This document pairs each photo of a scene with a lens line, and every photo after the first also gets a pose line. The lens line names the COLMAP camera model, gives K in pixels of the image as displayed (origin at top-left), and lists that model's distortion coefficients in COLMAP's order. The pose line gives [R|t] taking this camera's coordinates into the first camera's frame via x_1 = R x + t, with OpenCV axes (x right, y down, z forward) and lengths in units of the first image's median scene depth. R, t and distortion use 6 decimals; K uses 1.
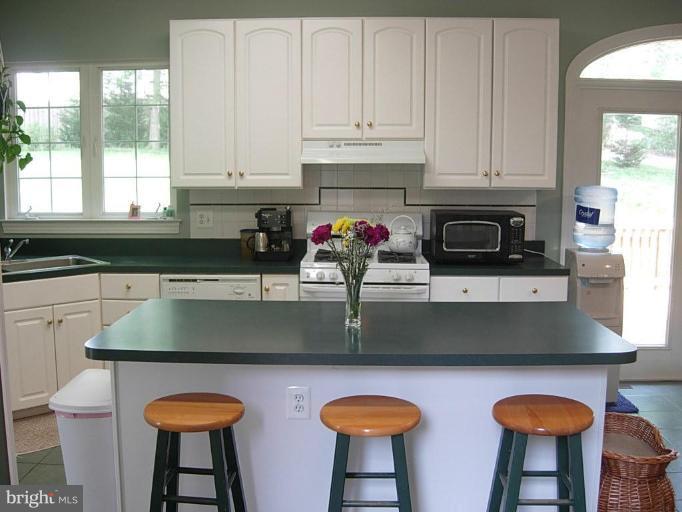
lens RADIAL K [[733.7, 0, 330.5], [0, 733.7, 255.7], [0, 0, 1]] dist [-0.181629, 0.105356]
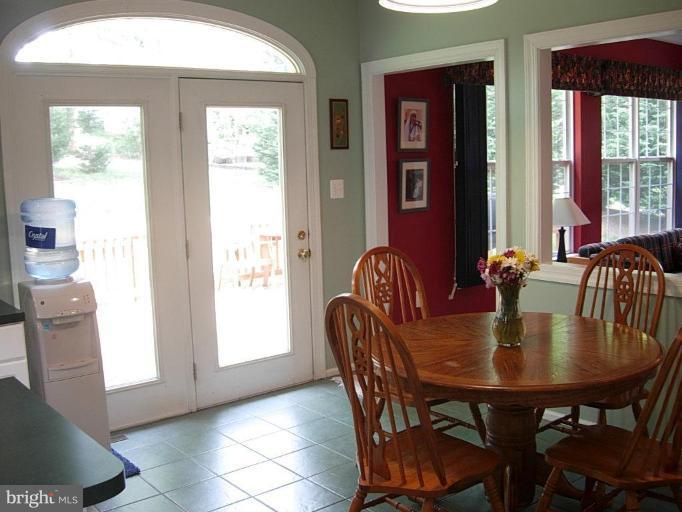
lens RADIAL K [[733.7, 0, 330.5], [0, 733.7, 255.7], [0, 0, 1]] dist [-0.181629, 0.105356]
pose [[0.759903, -0.109142, 0.640808, 0.100415], [0.115909, 0.992756, 0.031636, -0.024834], [-0.639619, 0.050235, 0.767049, 0.210487]]
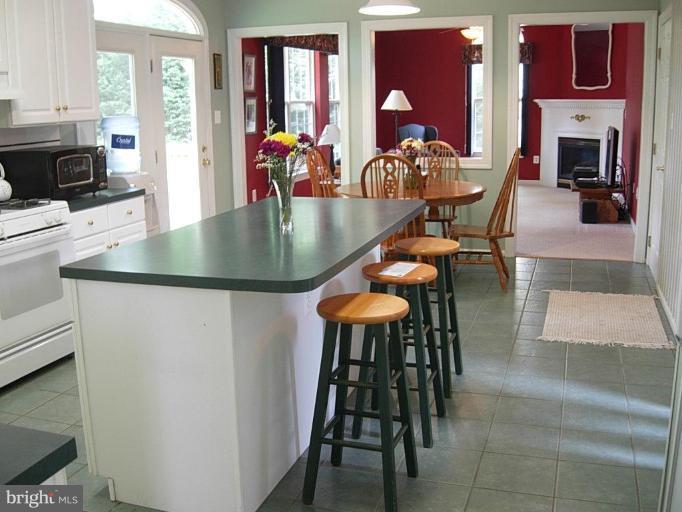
lens RADIAL K [[733.7, 0, 330.5], [0, 733.7, 255.7], [0, 0, 1]] dist [-0.181629, 0.105356]
pose [[0.287132, -0.203839, 0.935951, -0.627799], [0.141746, 0.975380, 0.168941, -0.027256], [-0.947345, 0.084159, 0.308957, 0.358826]]
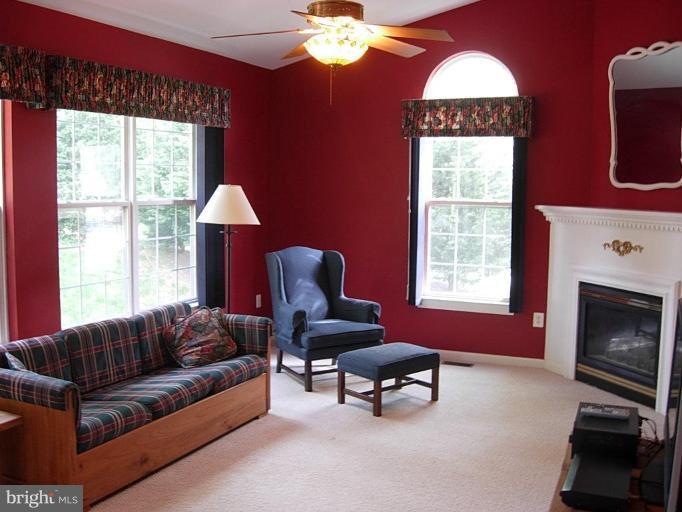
lens RADIAL K [[733.7, 0, 330.5], [0, 733.7, 255.7], [0, 0, 1]] dist [-0.181629, 0.105356]
pose [[0.382012, -0.085847, 0.920161, 0.754266], [0.107421, 0.993052, 0.048051, -0.048349], [-0.917893, 0.080489, 0.388580, 0.248567]]
